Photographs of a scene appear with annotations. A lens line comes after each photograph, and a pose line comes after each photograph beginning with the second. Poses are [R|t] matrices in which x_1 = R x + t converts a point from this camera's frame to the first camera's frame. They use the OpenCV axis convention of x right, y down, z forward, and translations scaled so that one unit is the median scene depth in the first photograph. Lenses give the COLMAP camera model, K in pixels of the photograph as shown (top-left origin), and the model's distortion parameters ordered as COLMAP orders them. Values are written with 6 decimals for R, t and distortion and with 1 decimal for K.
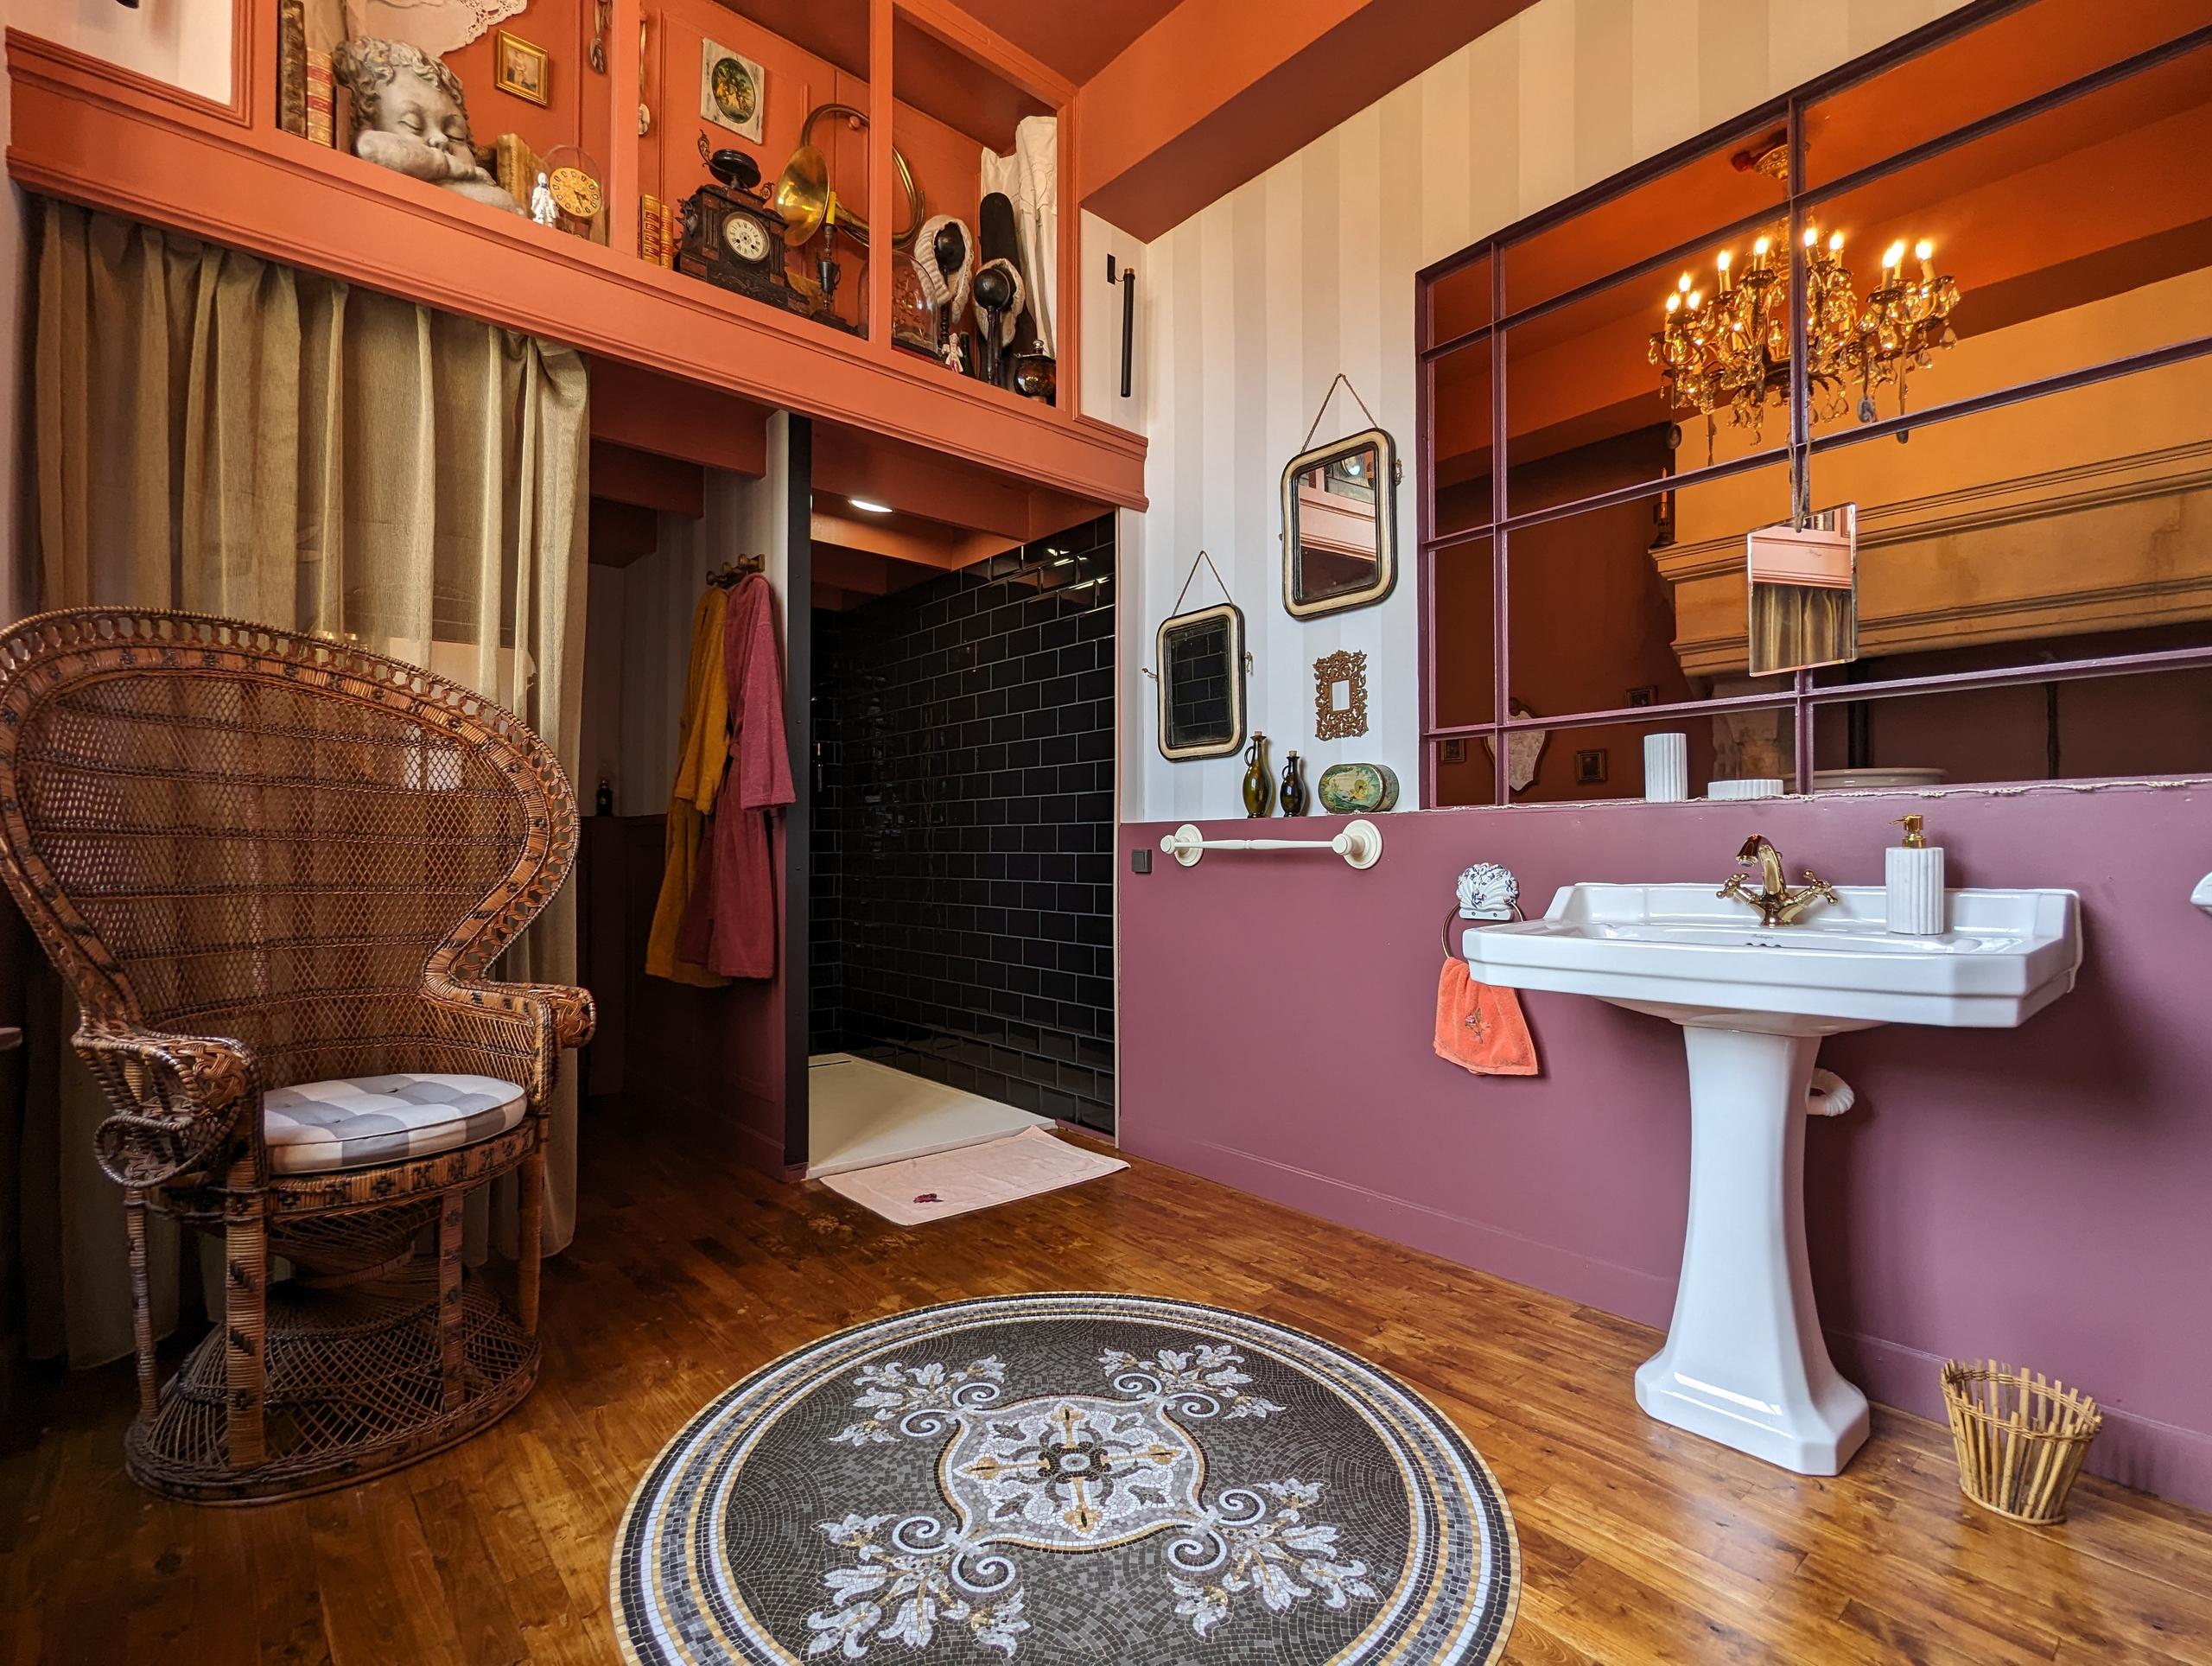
lens RADIAL K [[1050.7, 0, 1114.0], [0, 1050.7, 832.8], [0, 0, 1]] dist [0.002973, -0.000060]
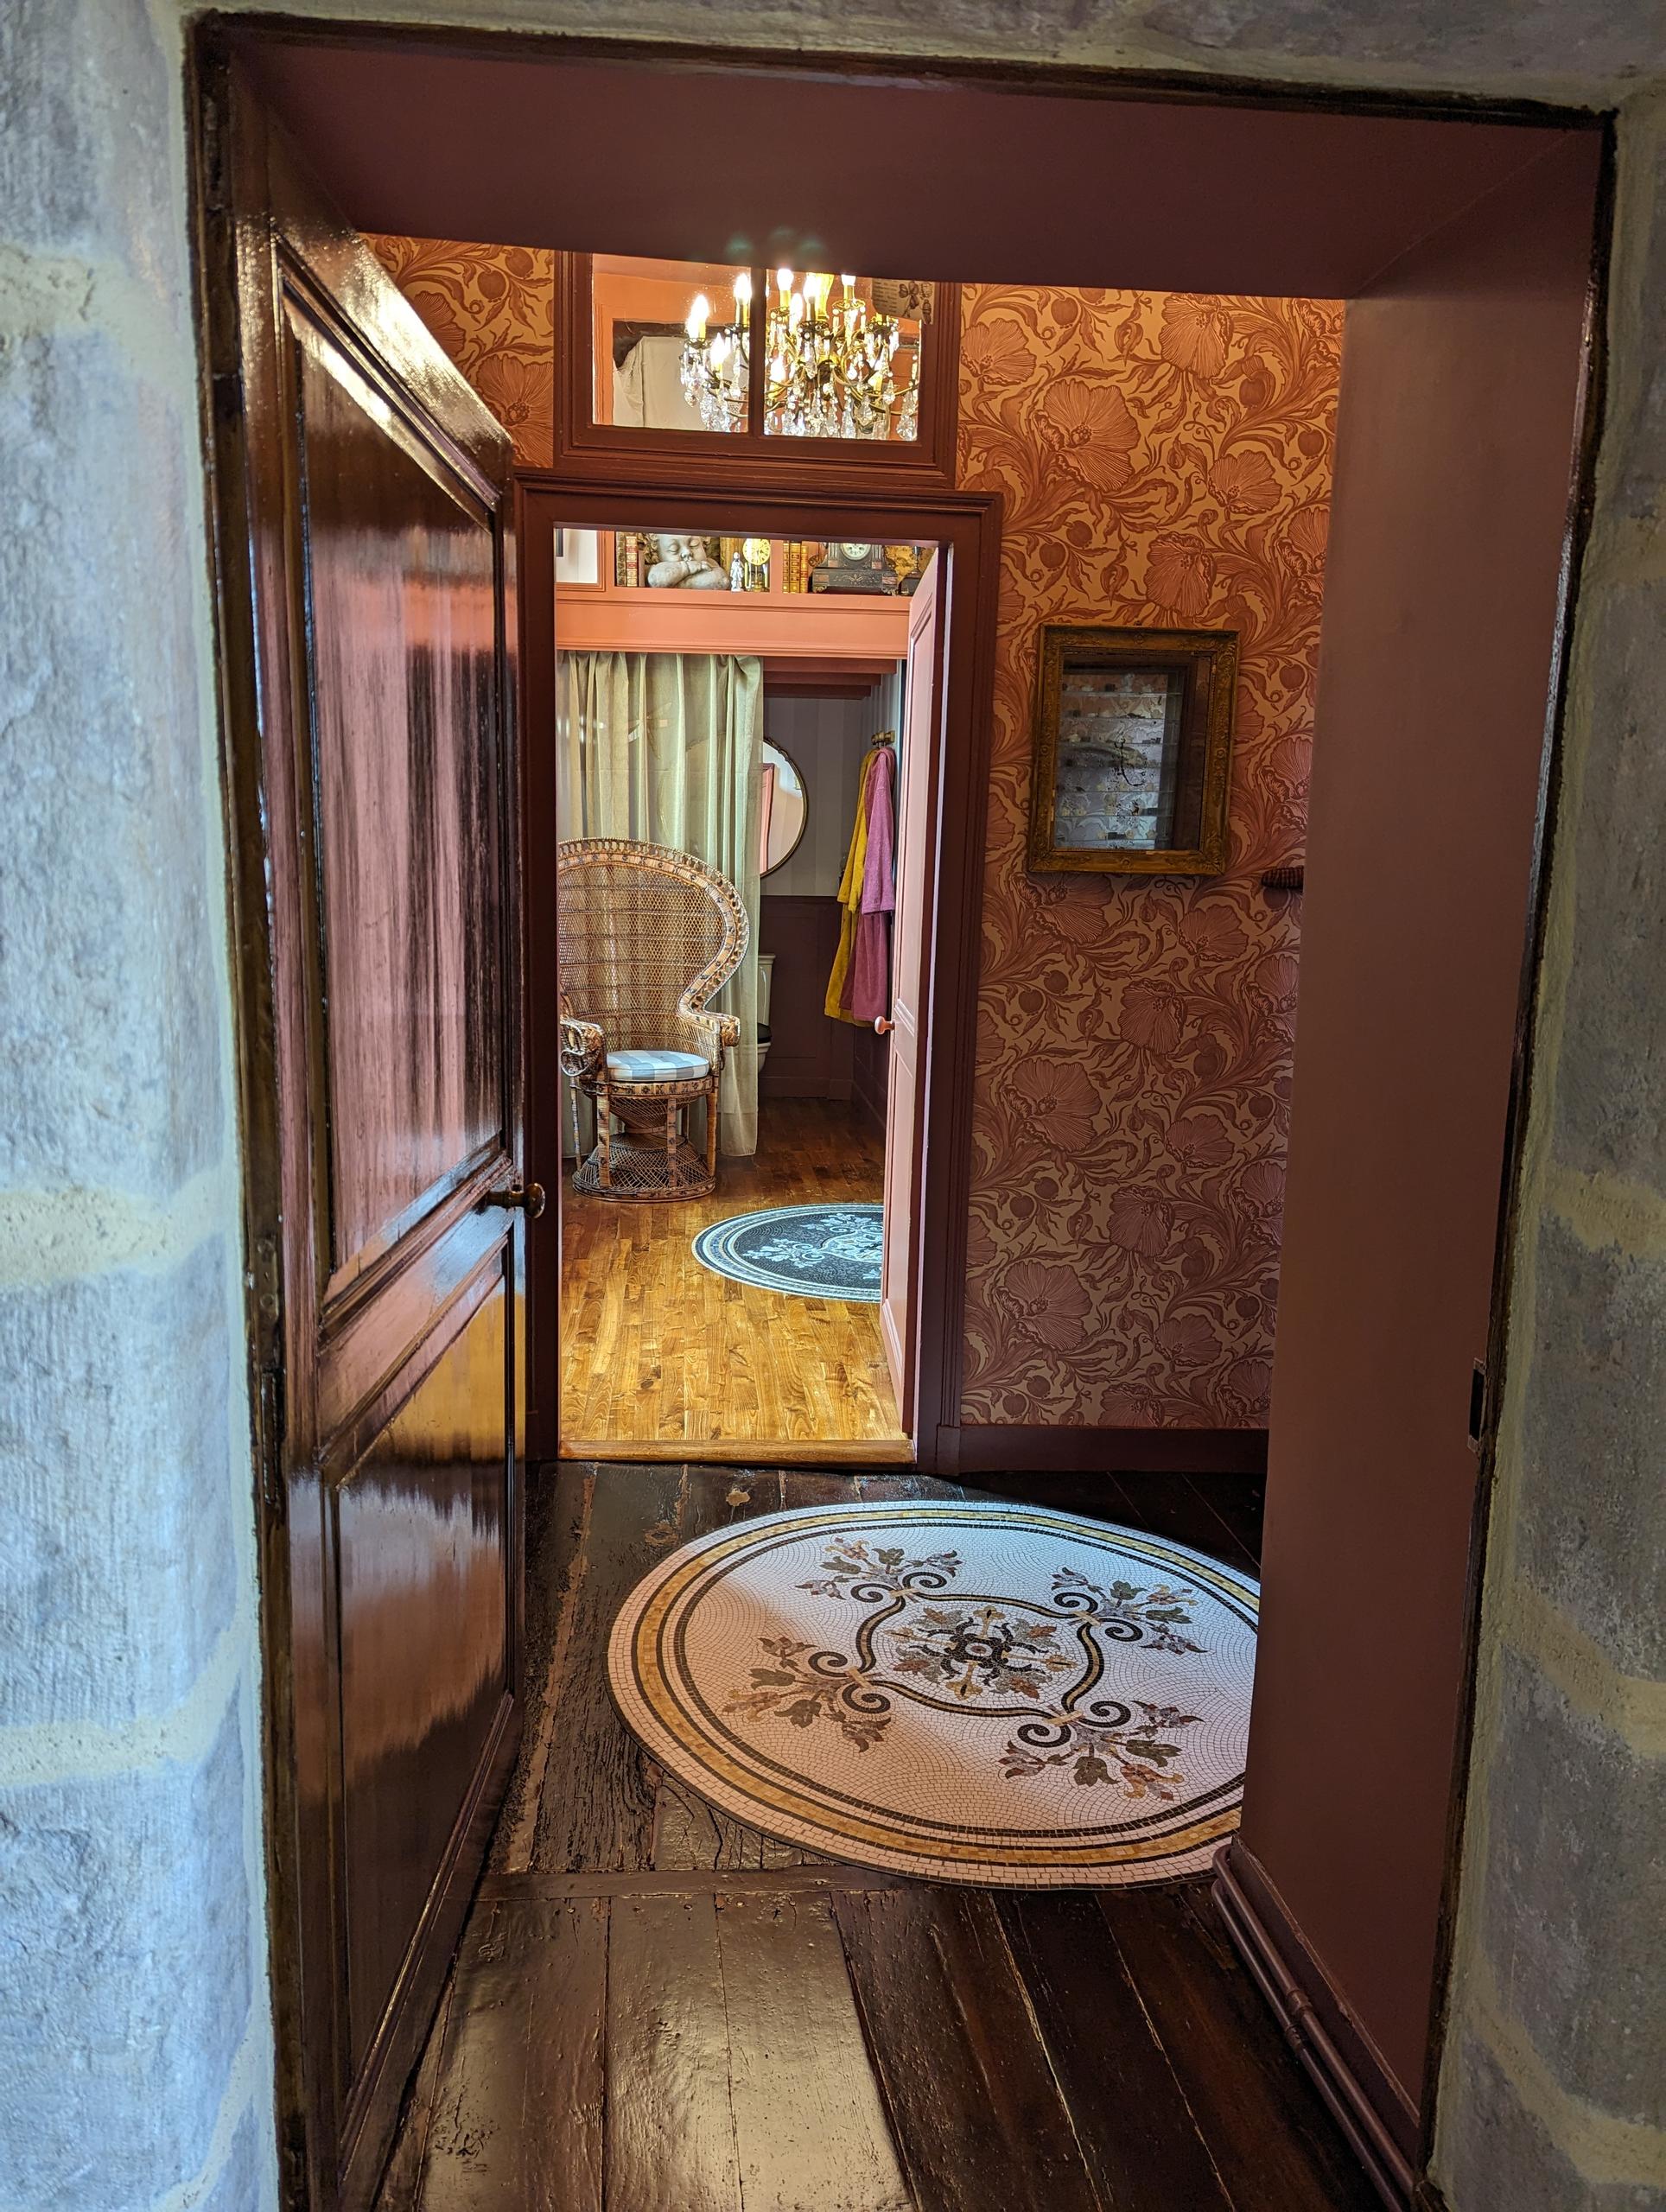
lens RADIAL K [[1532.6, 0, 839.9], [0, 1532.6, 1109.5], [0, 0, 1]] dist [0.050851, 0.000087]
pose [[0.816280, 0.110558, -0.566978, 1.324660], [-0.007189, 0.983382, 0.181405, -0.210836], [0.577611, -0.144001, 0.803510, -1.255463]]
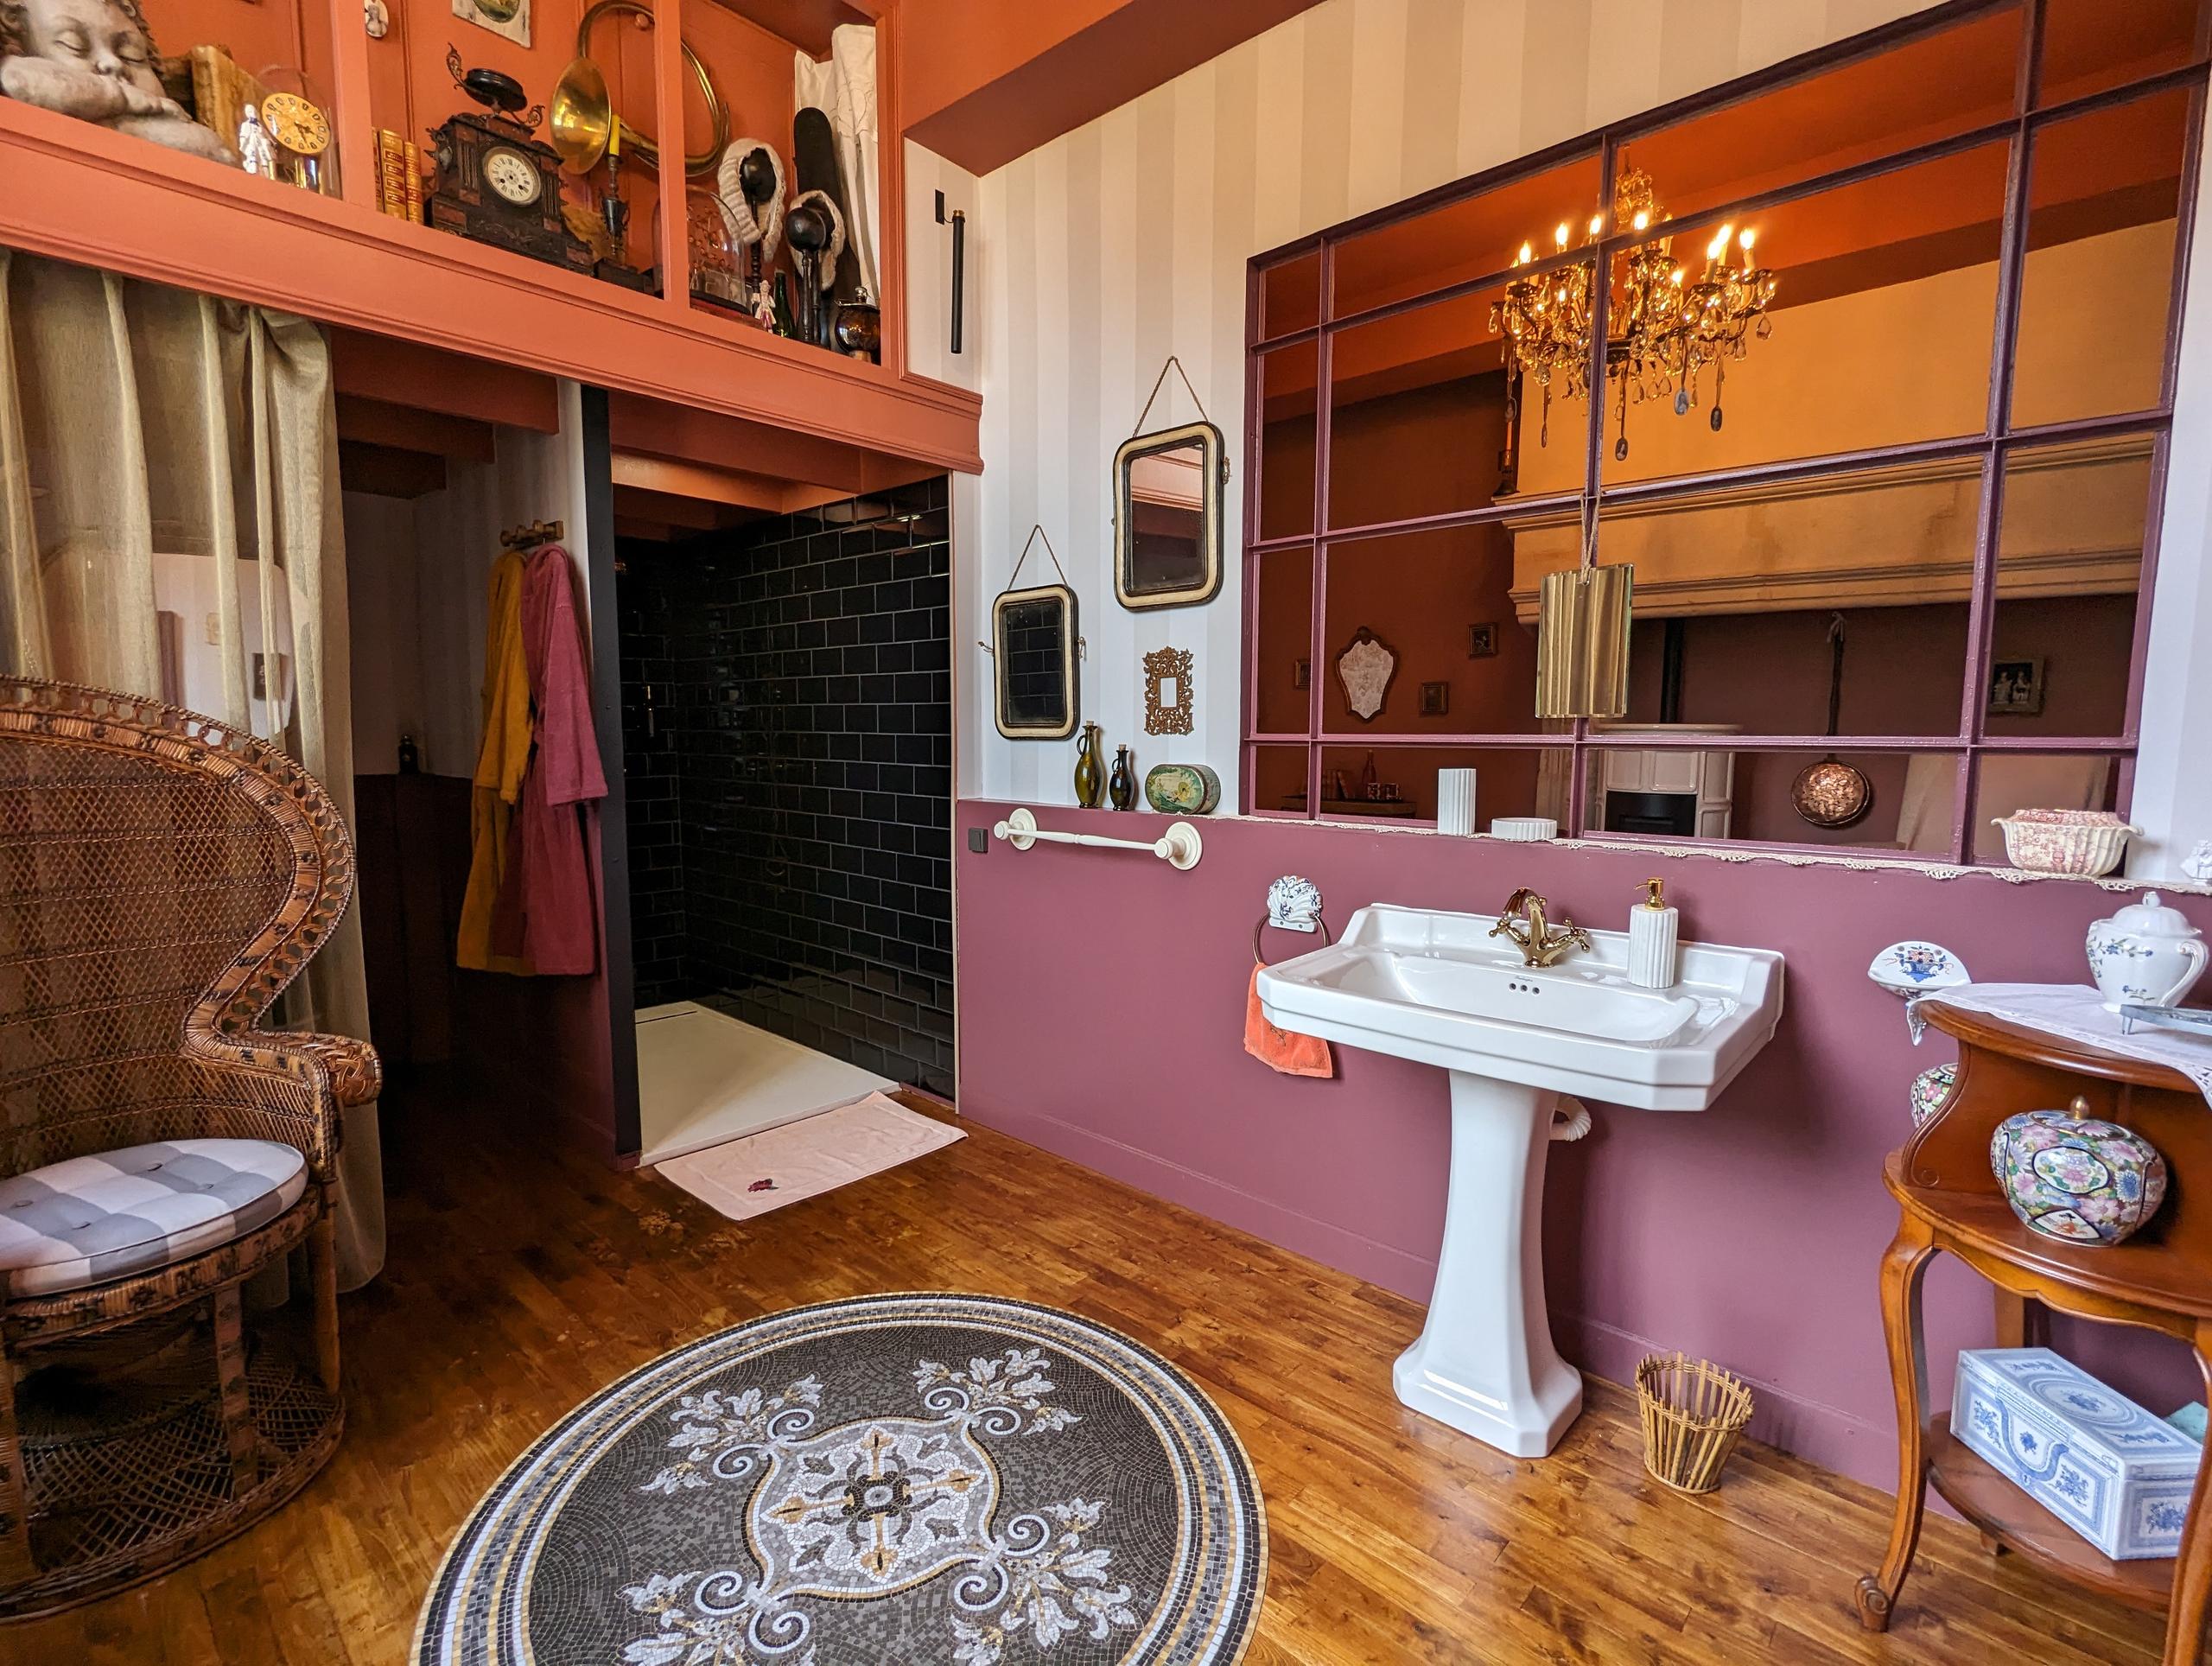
lens RADIAL K [[1050.7, 0, 1114.0], [0, 1050.7, 832.8], [0, 0, 1]] dist [0.002973, -0.000060]
pose [[0.993569, -0.007412, 0.112988, 0.068057], [-0.006202, 0.992795, 0.119664, -0.162253], [-0.113061, -0.119595, 0.986364, -0.005349]]
